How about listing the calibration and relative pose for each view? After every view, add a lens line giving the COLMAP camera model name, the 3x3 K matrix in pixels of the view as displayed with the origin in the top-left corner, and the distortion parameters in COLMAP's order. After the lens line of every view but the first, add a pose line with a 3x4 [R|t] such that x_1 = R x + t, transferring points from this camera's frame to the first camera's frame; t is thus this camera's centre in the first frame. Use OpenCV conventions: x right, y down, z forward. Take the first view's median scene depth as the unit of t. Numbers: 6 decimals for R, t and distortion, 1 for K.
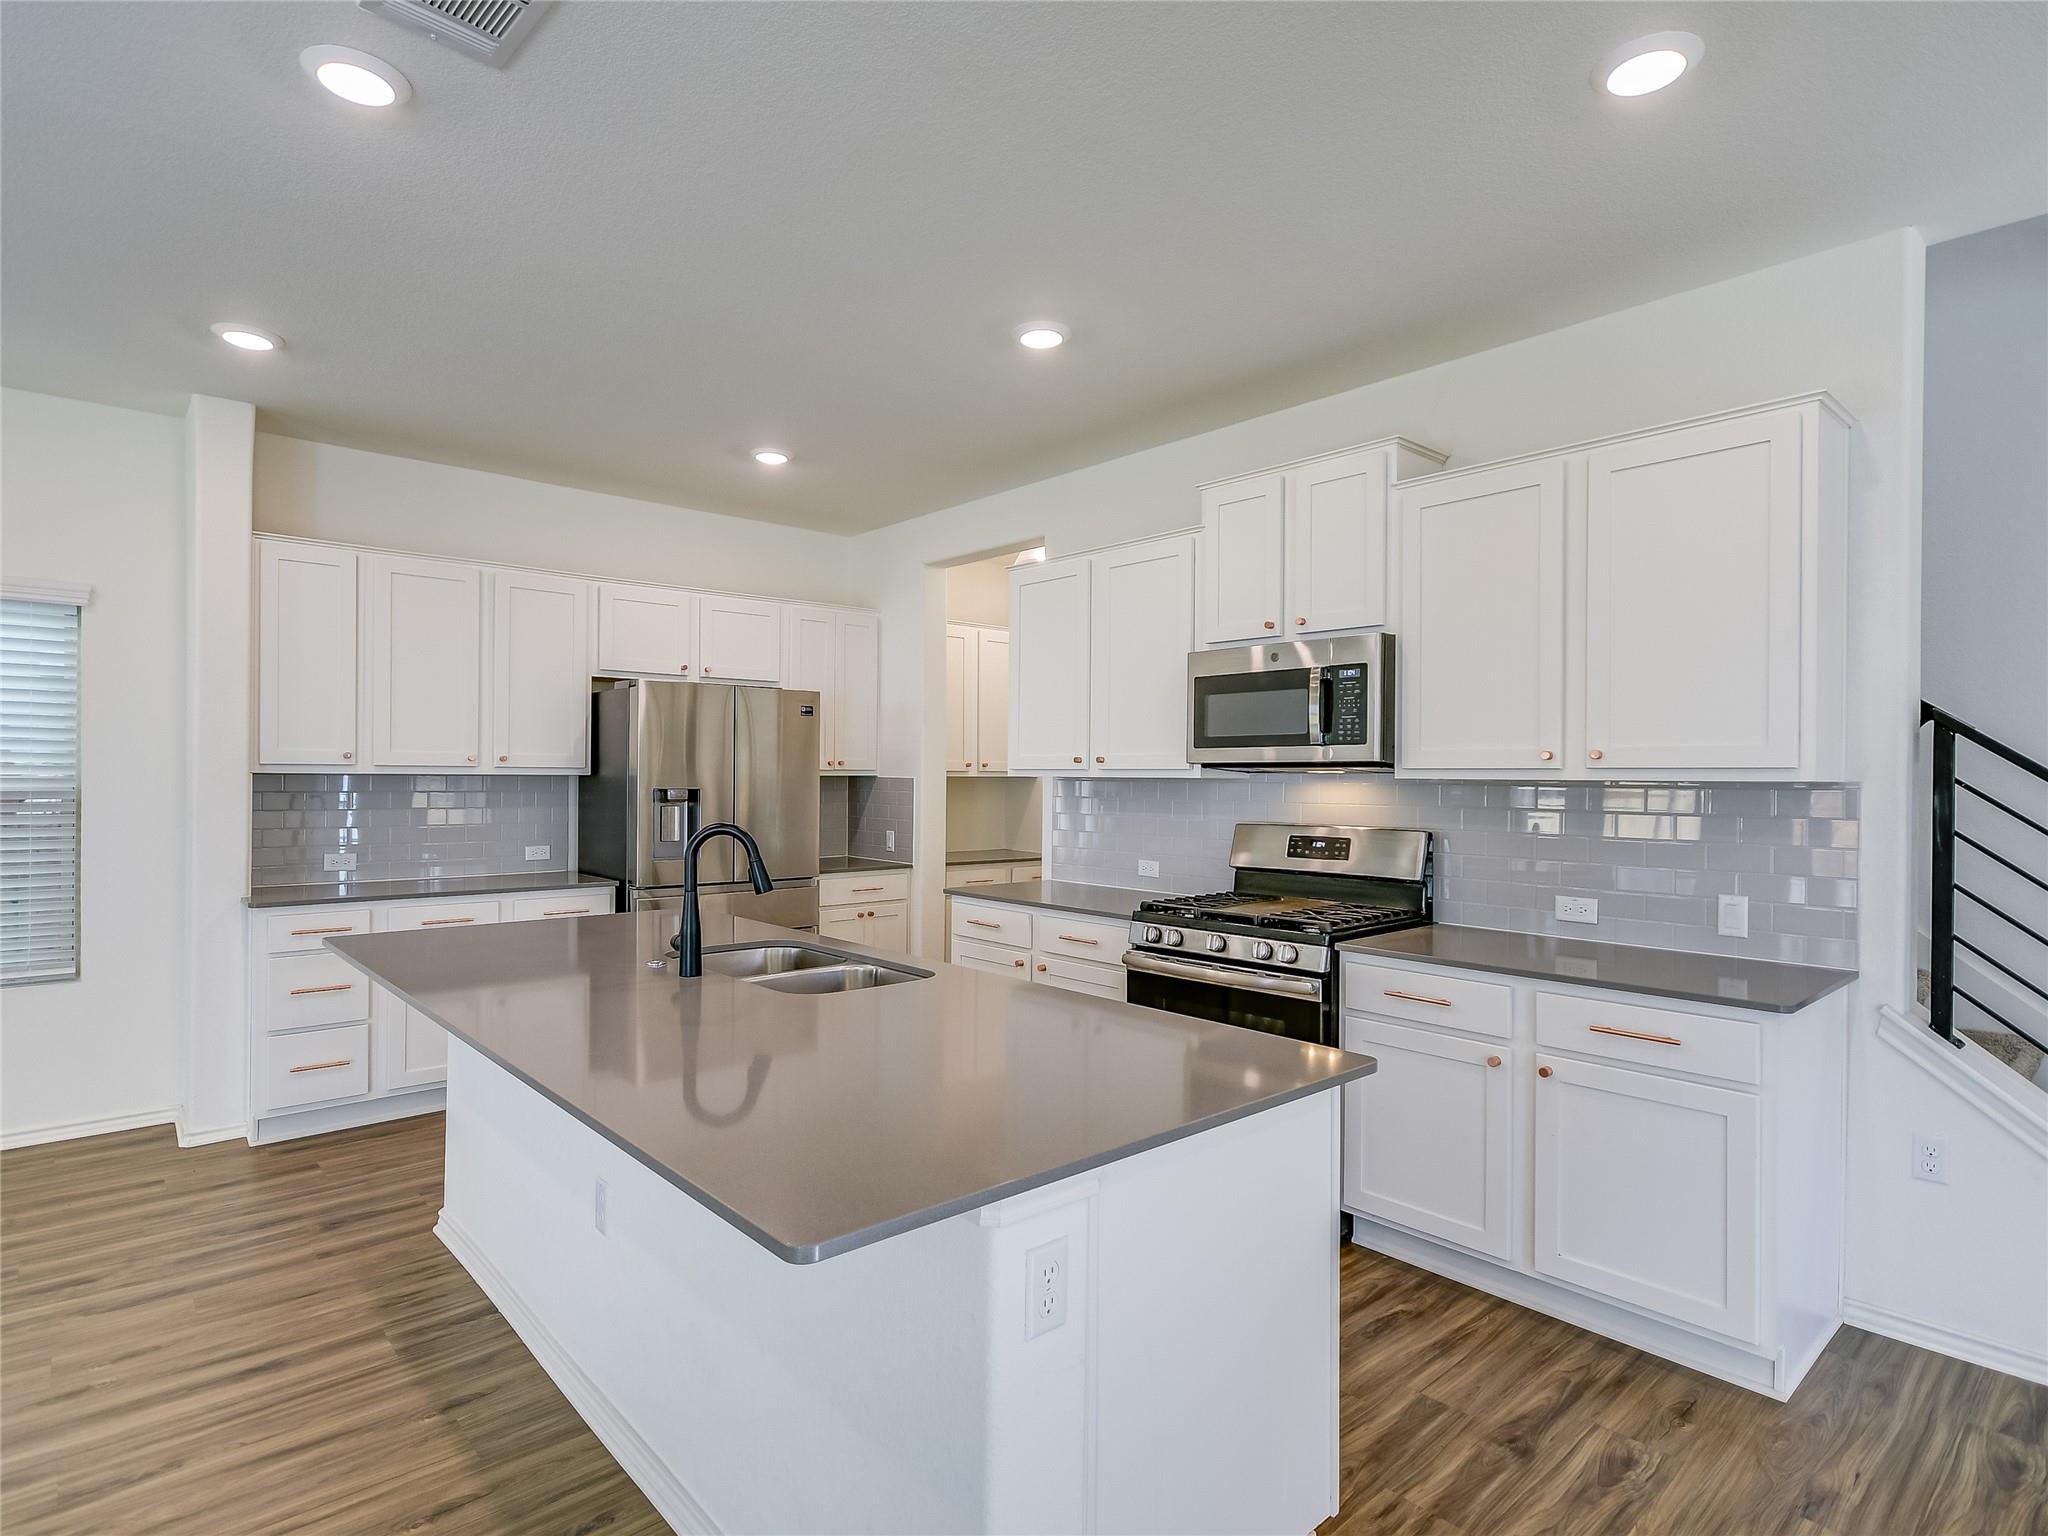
lens RADIAL K [[1075.5, 0, 1024.0], [0, 1075.5, 768.0], [0, 0, 1]] dist [-0.002791, -0.000013]
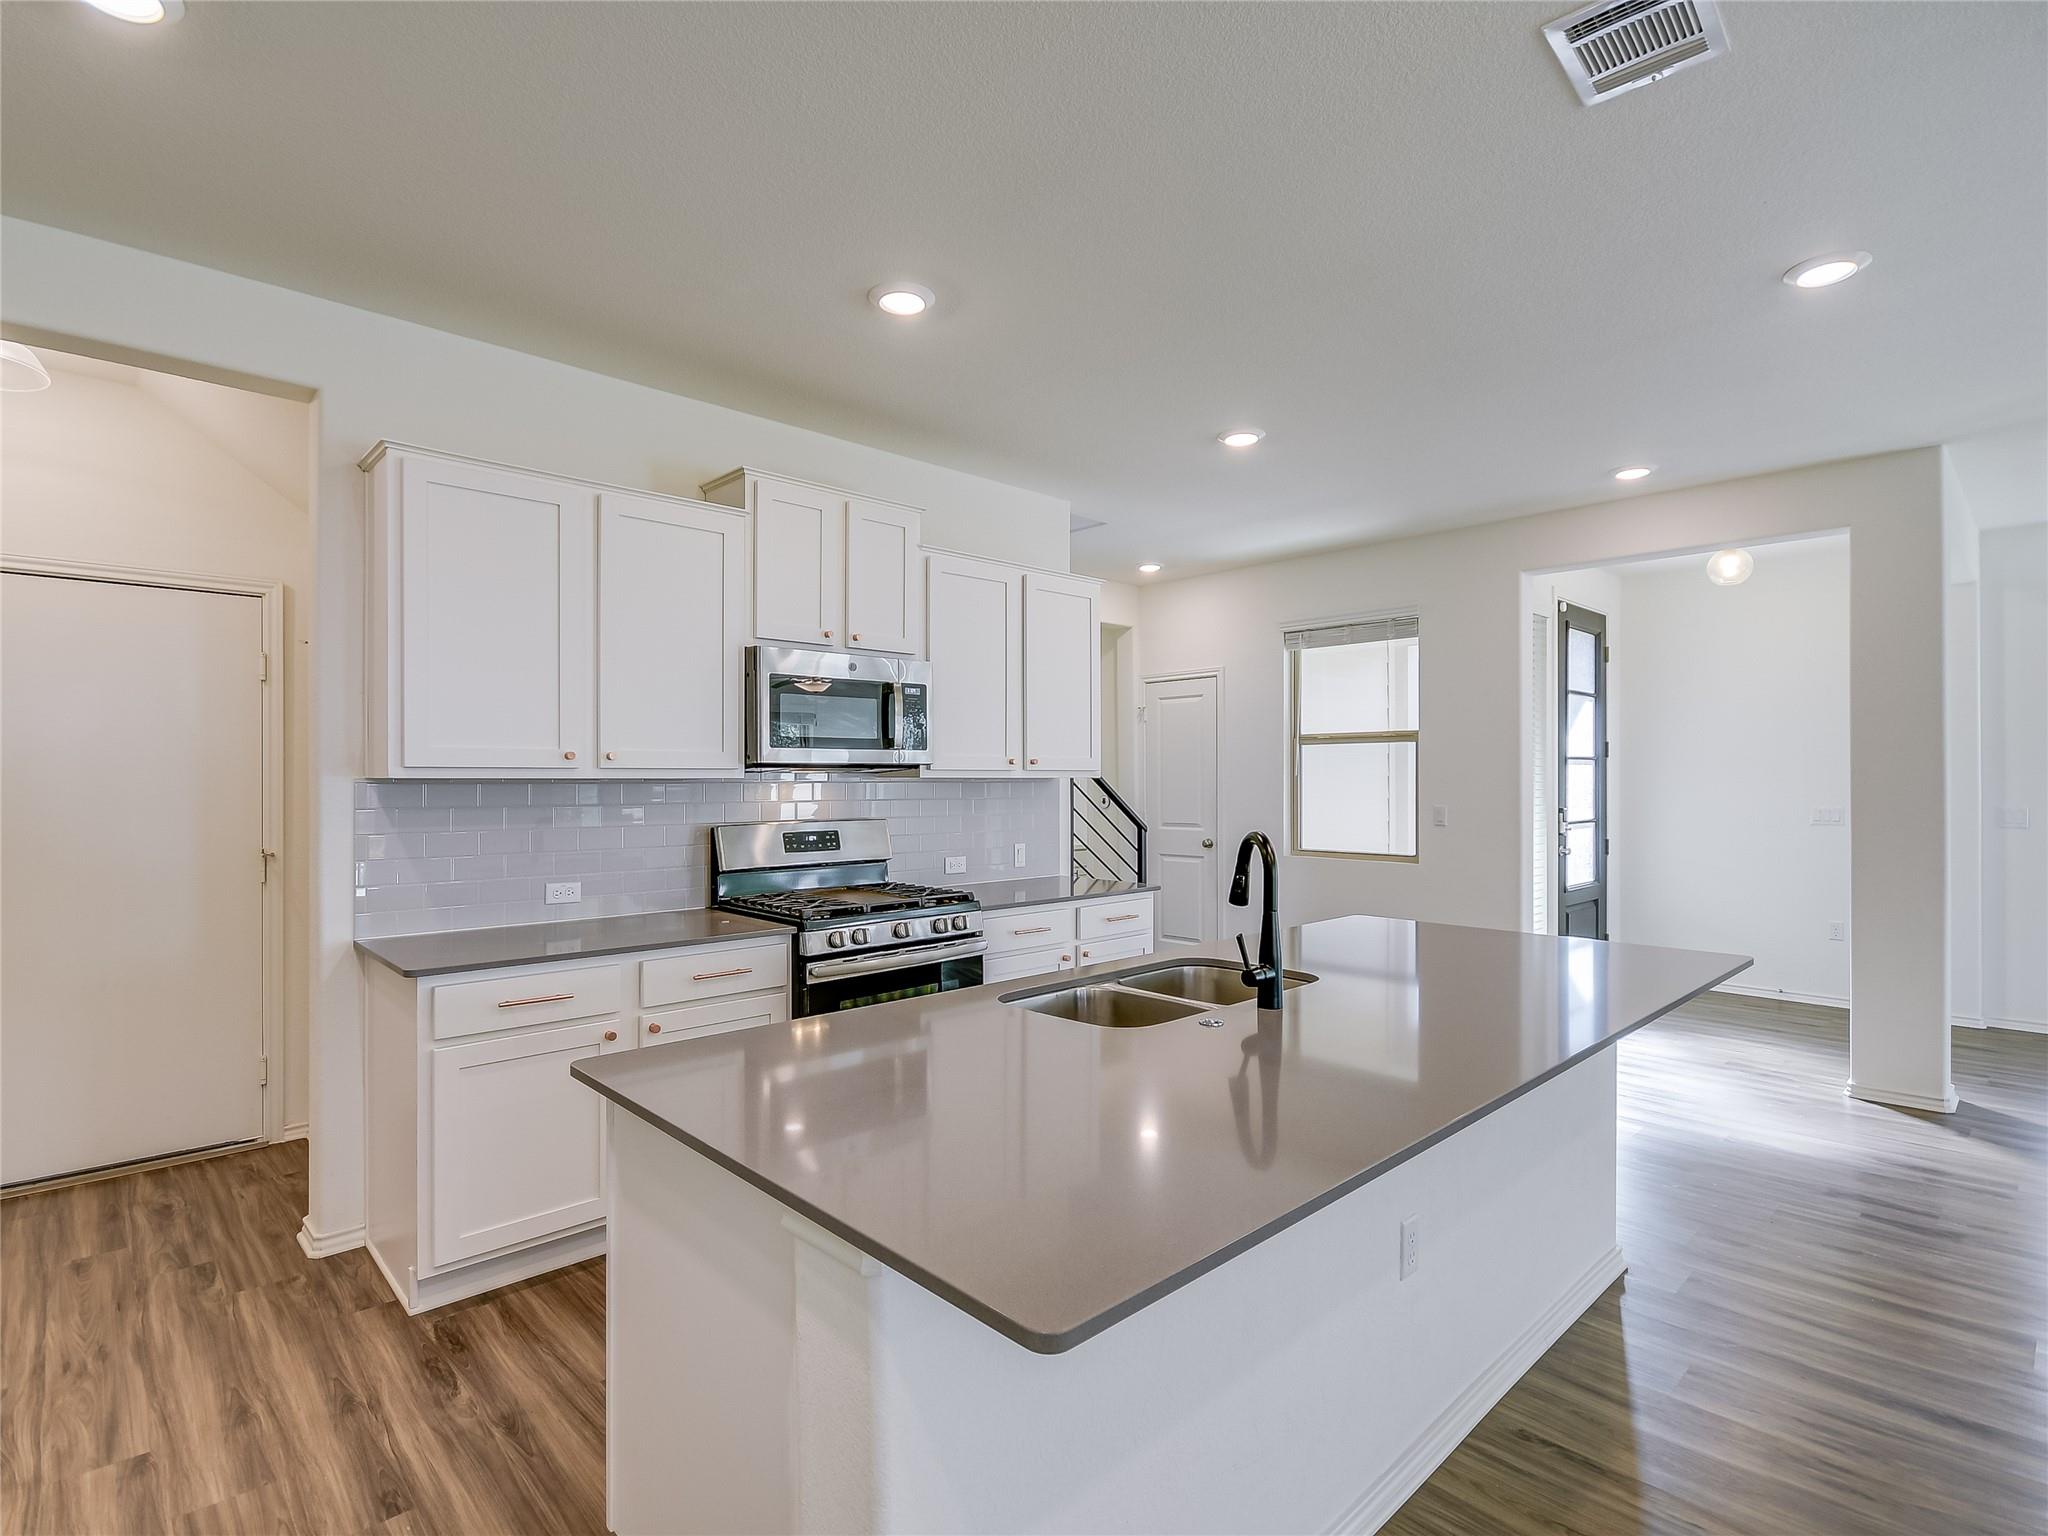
lens RADIAL K [[1011.9, 0, 994.7], [0, 1011.9, 768.9], [0, 0, 1]] dist [0.002115, 0.001683]
pose [[-0.018144, -0.000402, 0.999835, -0.753979], [-0.008637, 0.999963, 0.000246, -0.001303], [-0.999798, -0.008631, -0.018147, 0.829240]]
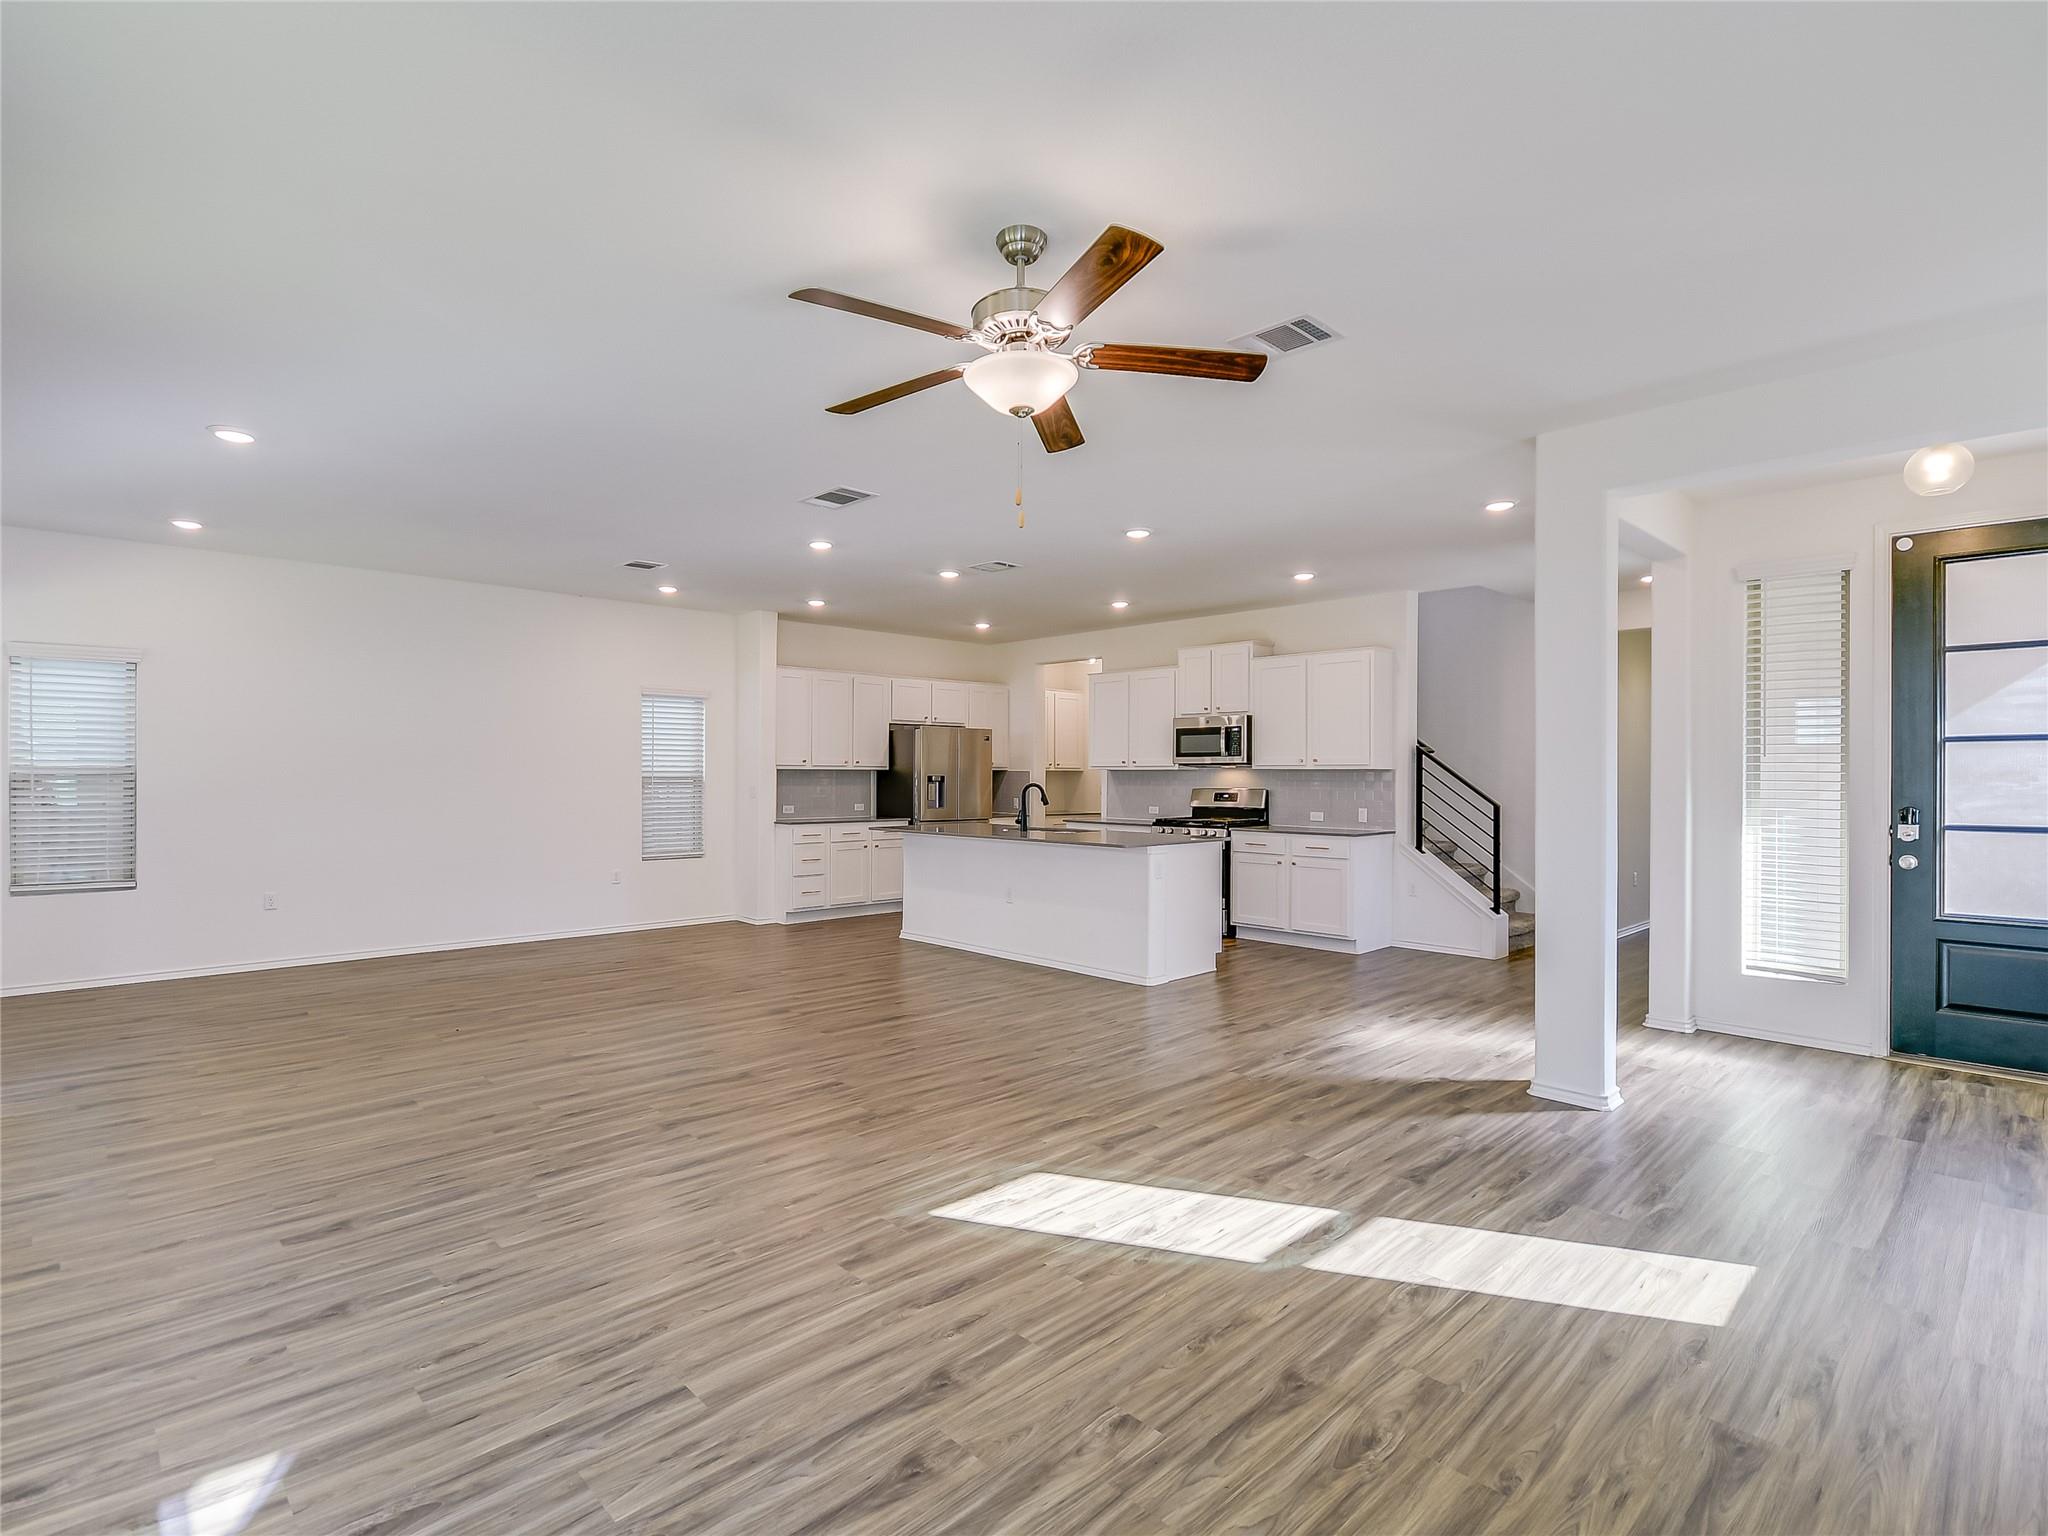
lens RADIAL K [[1011.9, 0, 994.7], [0, 1011.9, 768.9], [0, 0, 1]] dist [0.002115, 0.001683]
pose [[0.999995, -0.003009, 0.000483, -0.260320], [0.003008, 0.999994, 0.001592, 0.003162], [-0.000488, -0.001591, 0.999999, -1.331875]]
